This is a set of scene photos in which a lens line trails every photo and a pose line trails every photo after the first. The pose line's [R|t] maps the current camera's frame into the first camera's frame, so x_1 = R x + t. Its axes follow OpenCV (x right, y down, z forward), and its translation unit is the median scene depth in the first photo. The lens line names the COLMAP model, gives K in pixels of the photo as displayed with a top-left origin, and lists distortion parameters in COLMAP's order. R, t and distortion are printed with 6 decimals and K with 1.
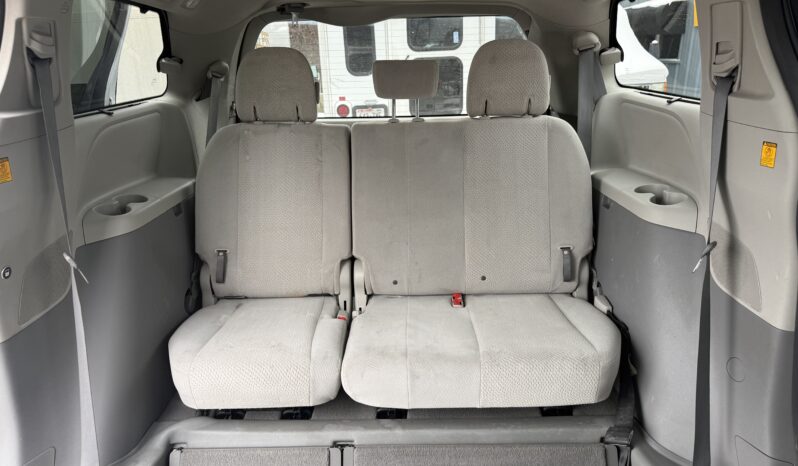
lens RADIAL K [[561.6, 0, 399.4], [0, 561.6, 230.6], [0, 0, 1]] dist [0.051861, -0.064405]
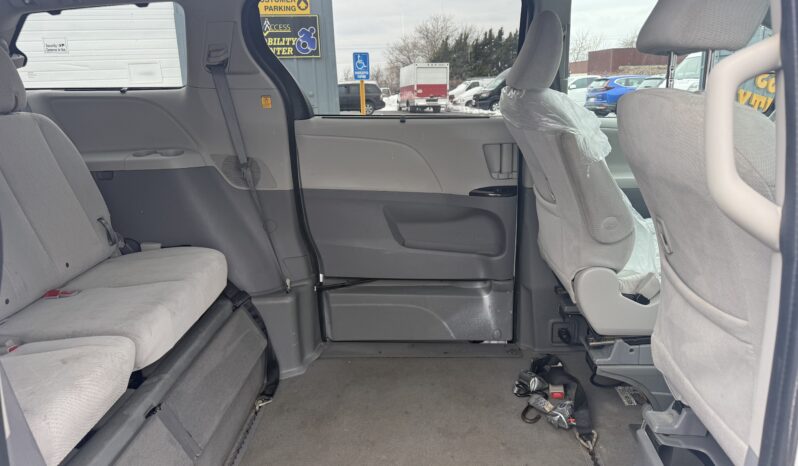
lens RADIAL K [[561.6, 0, 399.7], [0, 561.6, 230.7], [0, 0, 1]] dist [0.051861, -0.064405]
pose [[0.042241, -0.250355, 0.967232, -0.814243], [0.327621, 0.918039, 0.223314, -0.005627], [-0.943864, 0.307453, 0.120801, 0.280739]]
